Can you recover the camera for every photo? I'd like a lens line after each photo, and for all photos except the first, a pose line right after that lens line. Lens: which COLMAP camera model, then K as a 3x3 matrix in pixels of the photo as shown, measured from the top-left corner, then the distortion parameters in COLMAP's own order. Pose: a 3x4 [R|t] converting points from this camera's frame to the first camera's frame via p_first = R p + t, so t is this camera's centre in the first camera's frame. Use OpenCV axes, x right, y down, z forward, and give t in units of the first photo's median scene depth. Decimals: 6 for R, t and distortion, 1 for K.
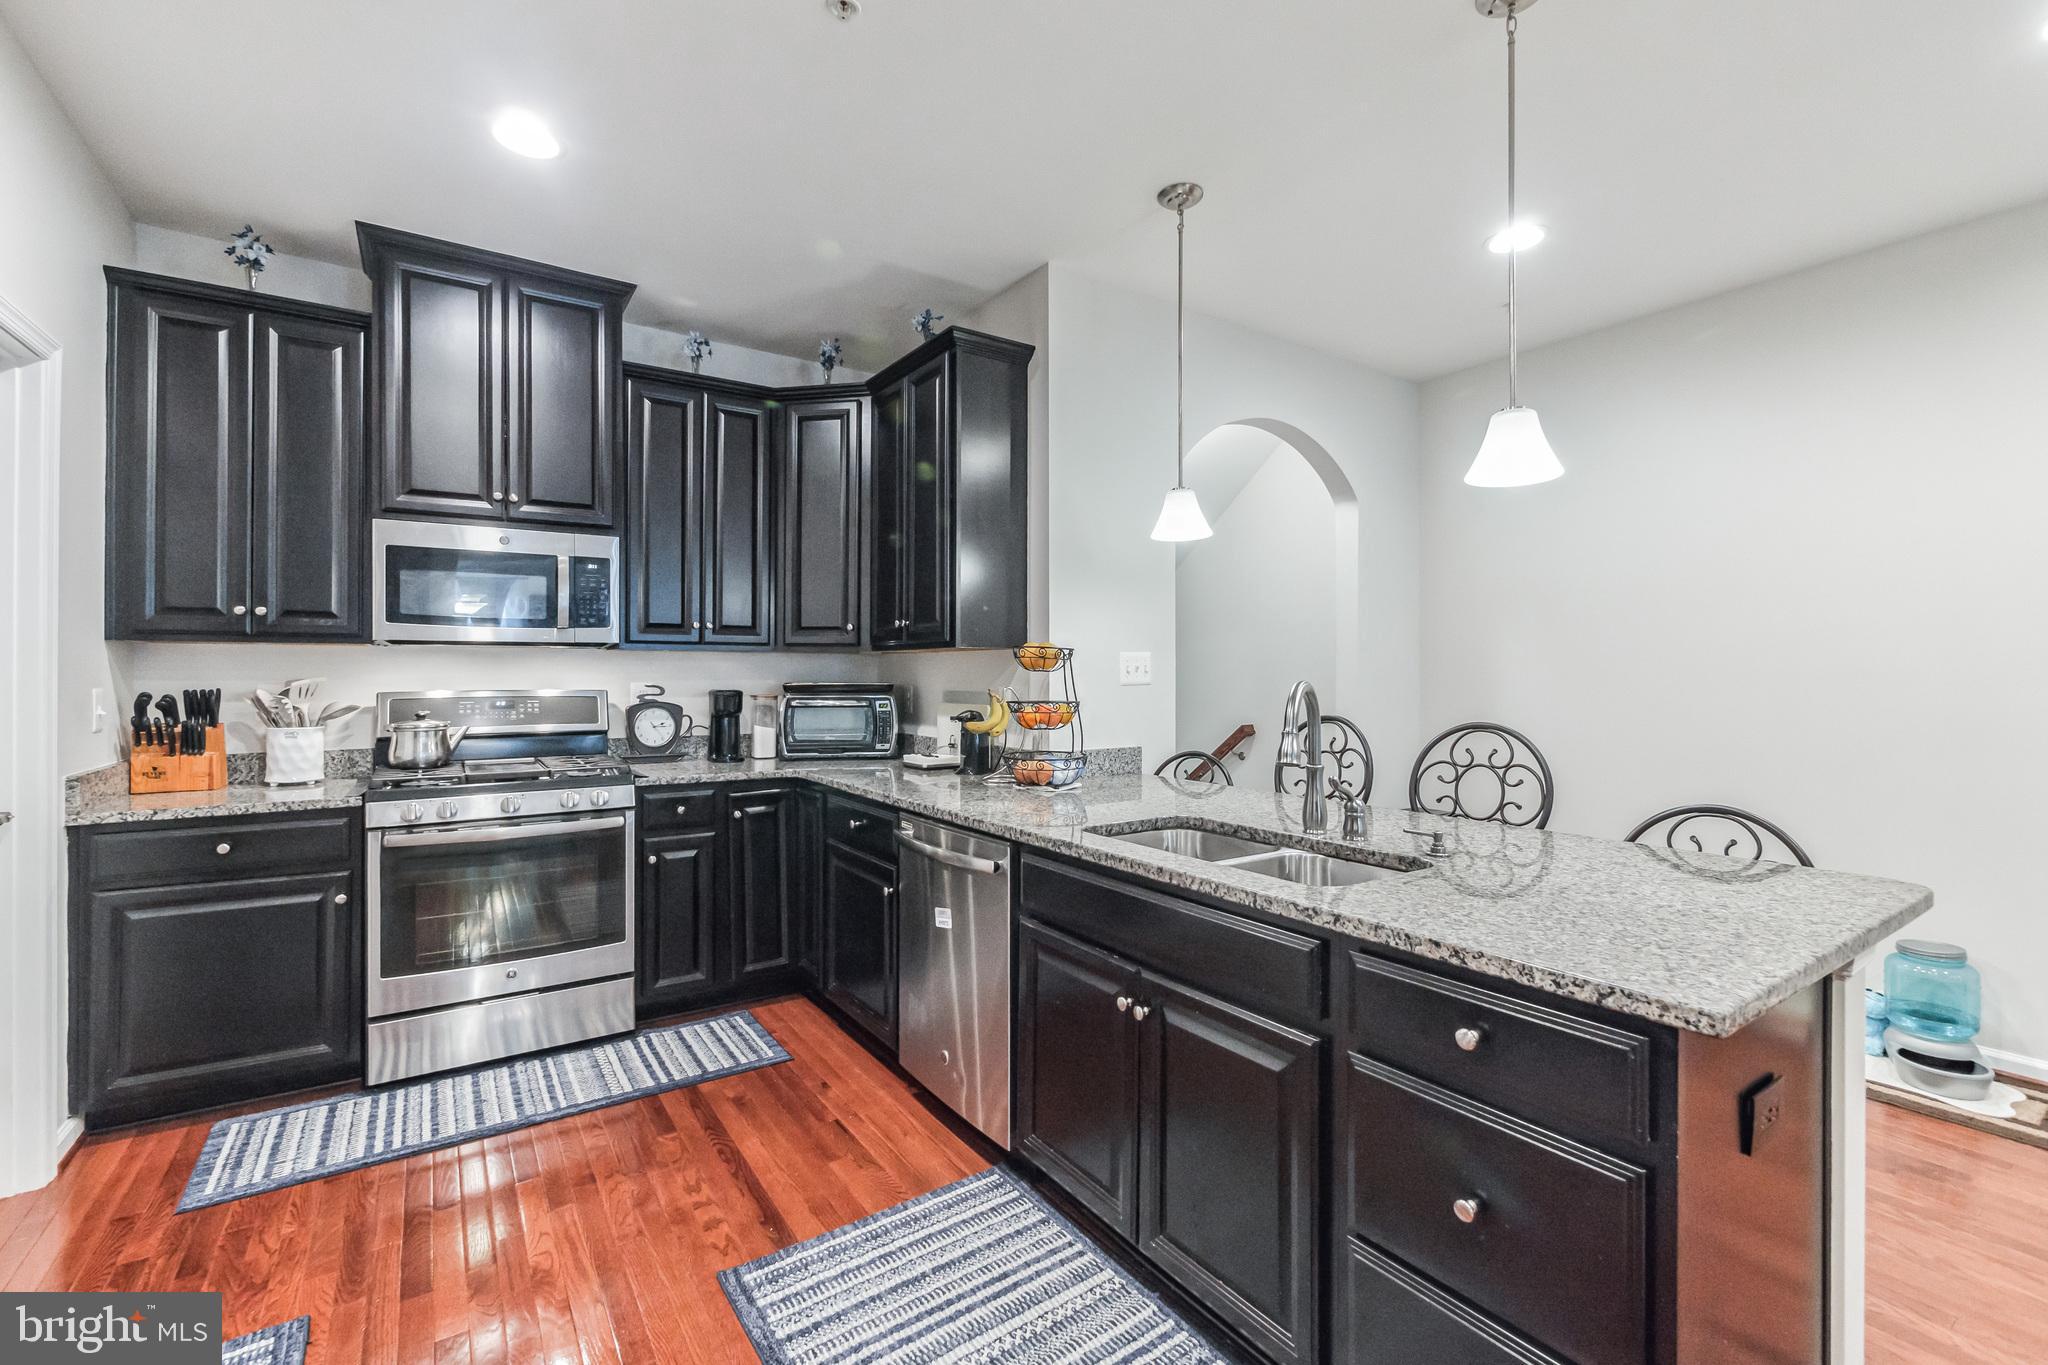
lens RADIAL K [[859.0, 0, 1018.1], [0, 859.0, 675.5], [0, 0, 1]] dist [-0.010704, 0.000733]
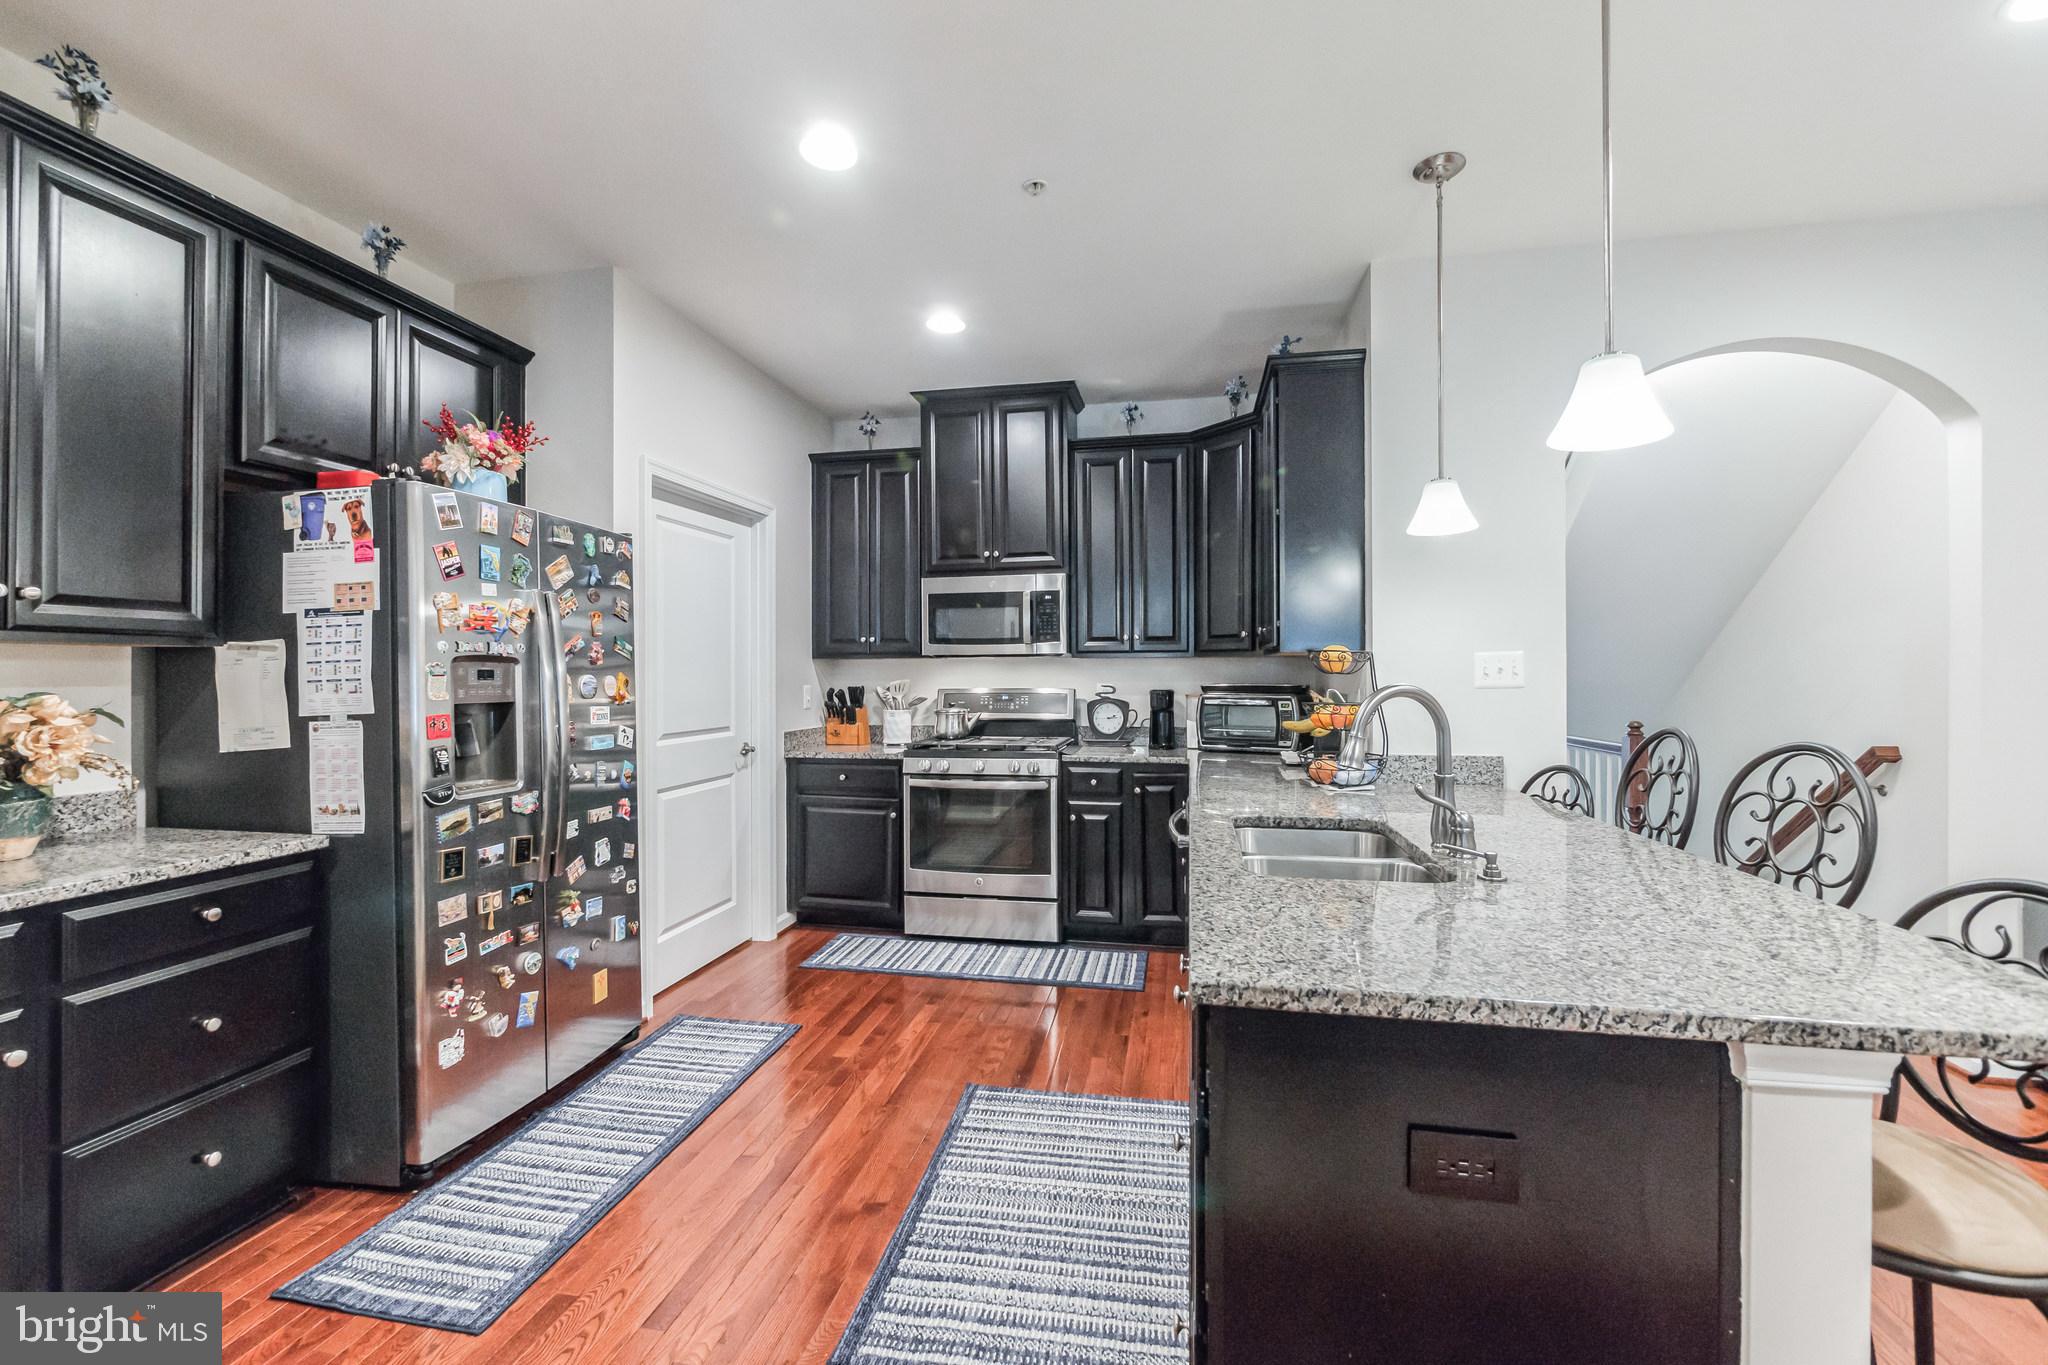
lens RADIAL K [[859.0, 0, 1020.8], [0, 859.0, 677.0], [0, 0, 1]] dist [-0.010704, 0.000733]
pose [[0.705730, -0.001388, -0.708480, 0.488462], [0.001988, 0.999998, 0.000022, -0.001738], [0.708478, -0.001424, 0.705731, 0.012503]]
